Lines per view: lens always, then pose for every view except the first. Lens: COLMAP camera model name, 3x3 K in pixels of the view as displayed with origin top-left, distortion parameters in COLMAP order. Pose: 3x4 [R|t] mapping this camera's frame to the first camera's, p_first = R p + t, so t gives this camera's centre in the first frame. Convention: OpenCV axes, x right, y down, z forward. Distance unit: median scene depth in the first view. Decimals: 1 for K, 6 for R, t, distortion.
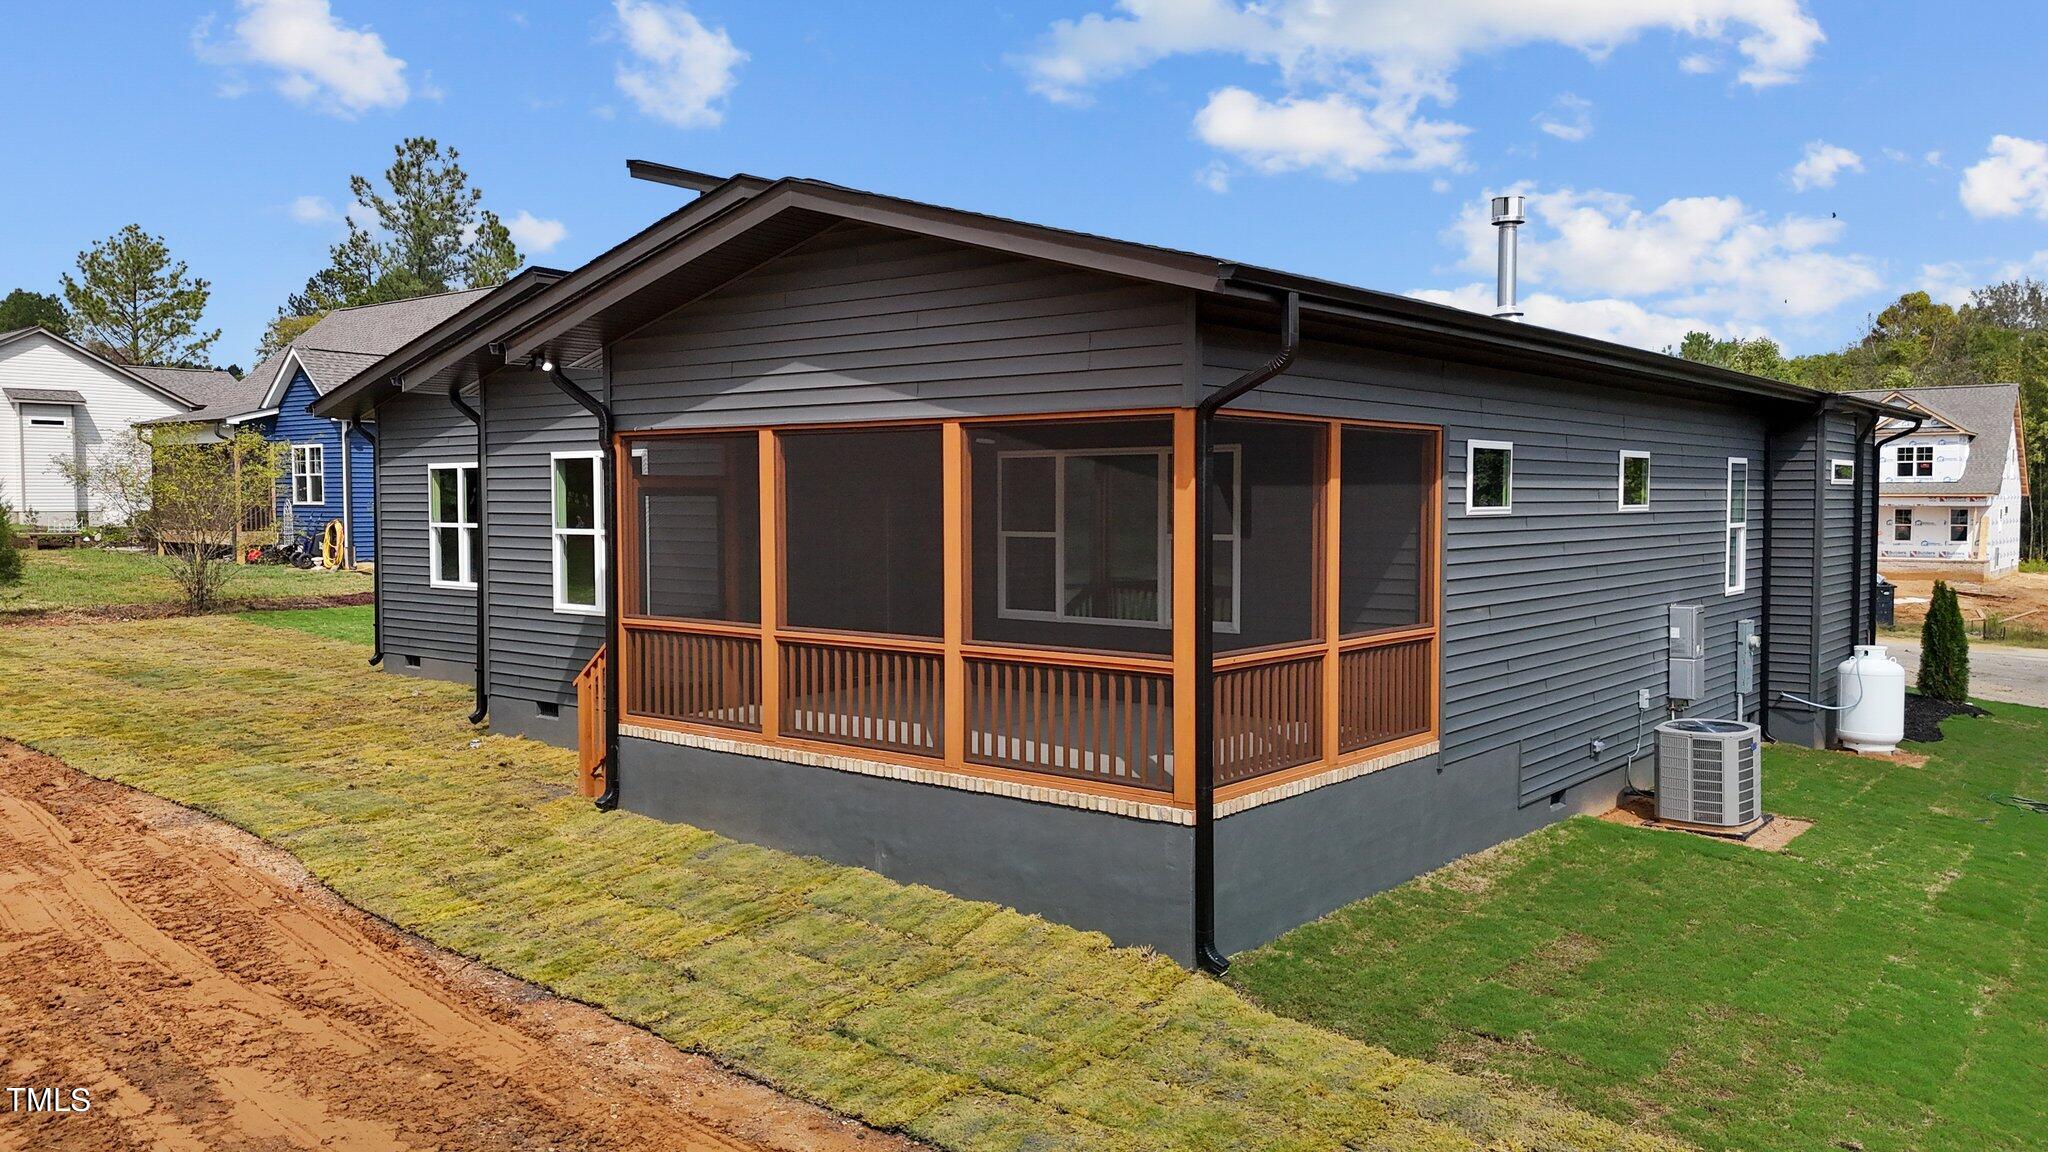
lens RADIAL K [[1497.3, 0, 1024.0], [0, 1497.3, 576.0], [0, 0, 1]] dist [0.086210, -0.105978]
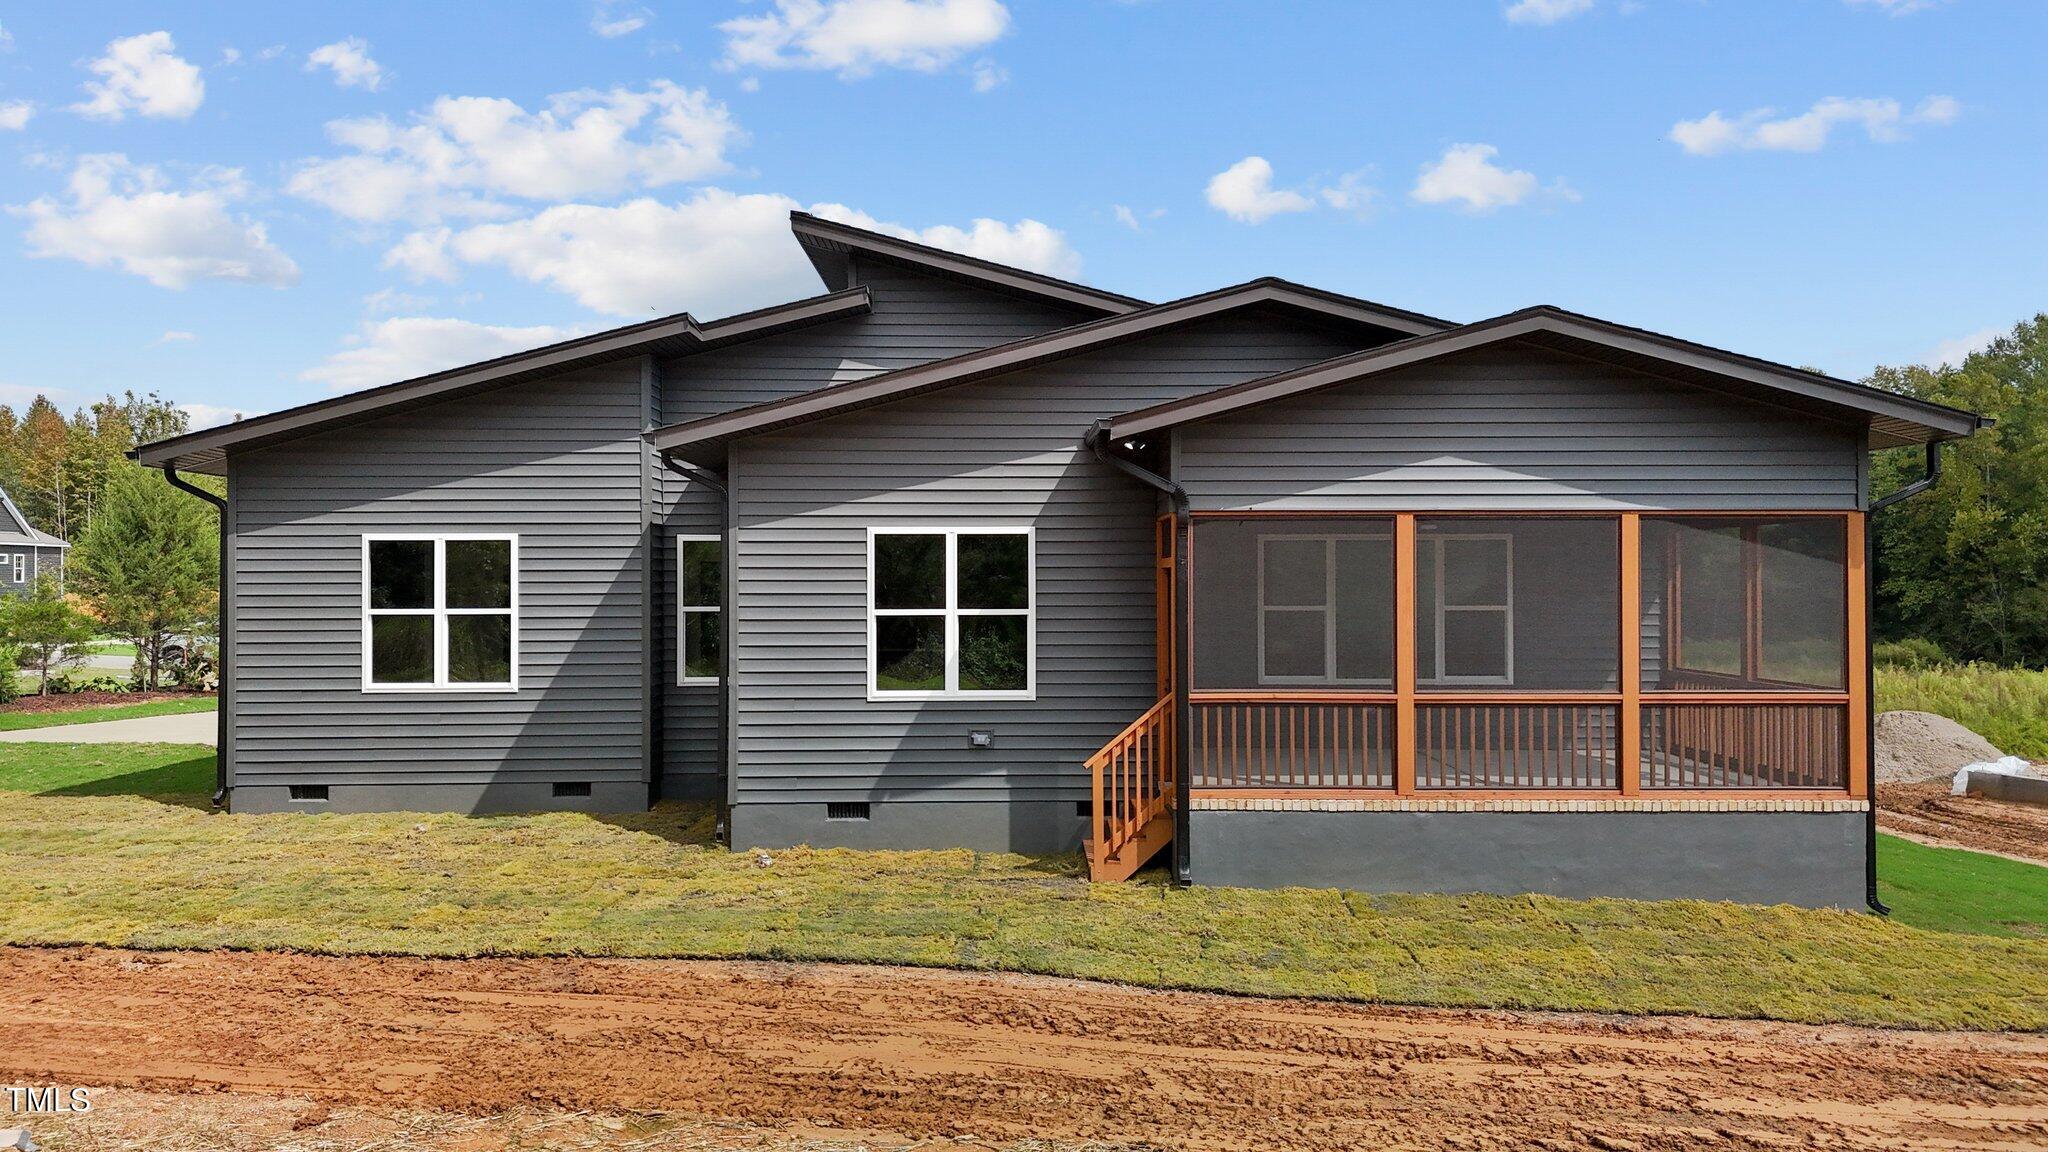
lens RADIAL K [[1497.3, 0, 1024.0], [0, 1497.3, 576.0], [0, 0, 1]] dist [0.086210, -0.105978]
pose [[0.770343, 0.002180, 0.637626, -1.152069], [0.033302, 0.998492, -0.043648, -0.012720], [-0.636759, 0.054859, 0.769109, 0.335489]]
